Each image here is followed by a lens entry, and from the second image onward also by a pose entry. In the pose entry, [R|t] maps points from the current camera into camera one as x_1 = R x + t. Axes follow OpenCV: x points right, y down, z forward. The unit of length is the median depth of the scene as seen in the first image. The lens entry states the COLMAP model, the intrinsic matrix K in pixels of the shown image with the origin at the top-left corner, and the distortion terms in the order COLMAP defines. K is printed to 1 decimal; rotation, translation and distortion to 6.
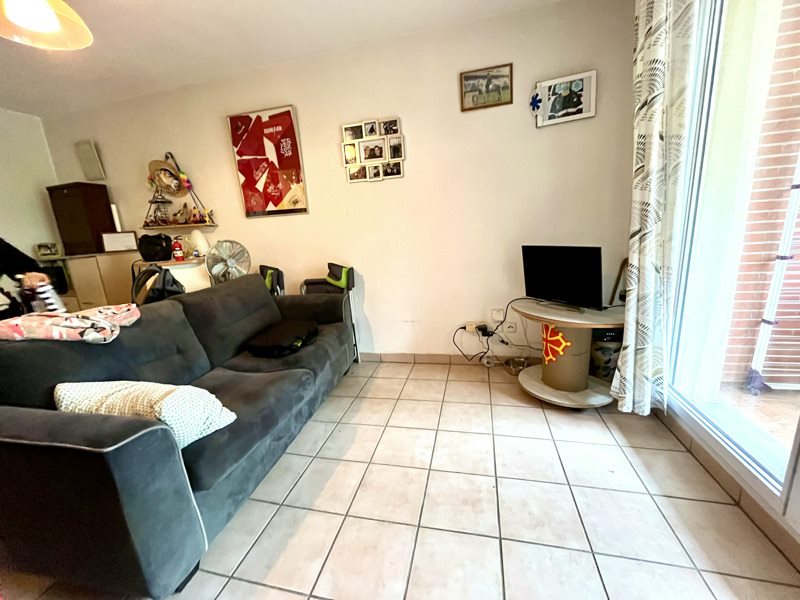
lens RADIAL K [[320.6, 0, 401.1], [0, 320.6, 297.2], [0, 0, 1]] dist [-0.001064, -0.000404]
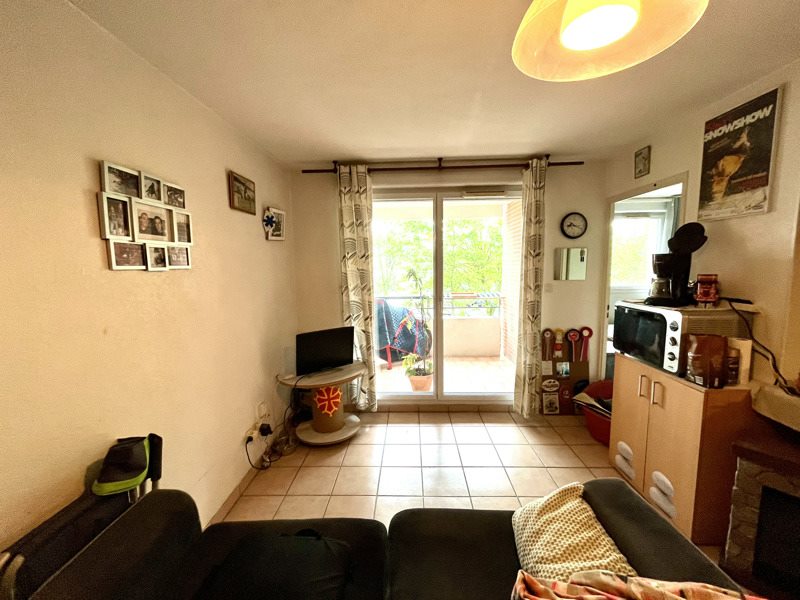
lens RADIAL K [[320.6, 0, 398.6], [0, 320.6, 297.9], [0, 0, 1]] dist [-0.001064, -0.000404]
pose [[-0.189583, -0.027834, 0.981470, -0.699977], [0.239521, 0.968088, 0.073721, -0.236141], [-0.952202, 0.249059, -0.176866, 0.650578]]
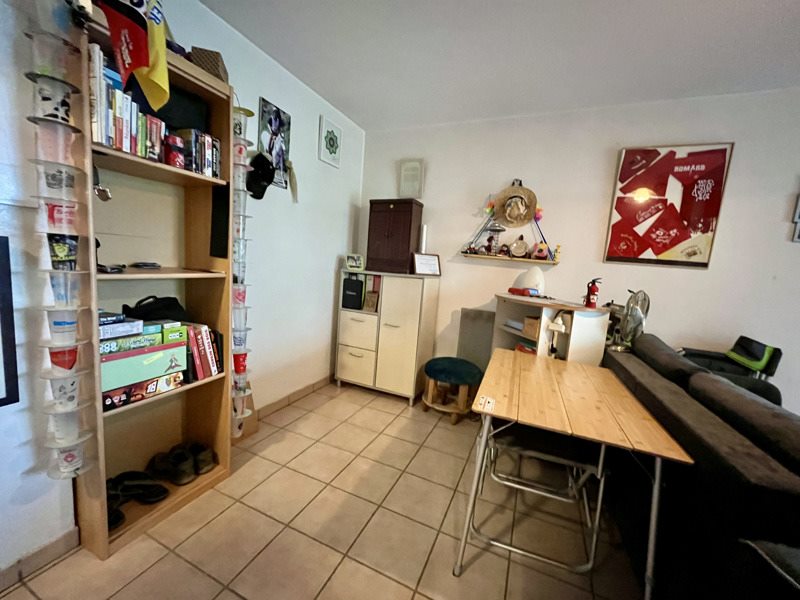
lens RADIAL K [[320.6, 0, 395.7], [0, 320.6, 299.1], [0, 0, 1]] dist [-0.001064, -0.000404]
pose [[0.973012, 0.165557, -0.160741, -0.937622], [-0.181995, 0.978845, -0.093492, 0.032295], [0.141862, 0.120223, 0.982559, 0.102830]]
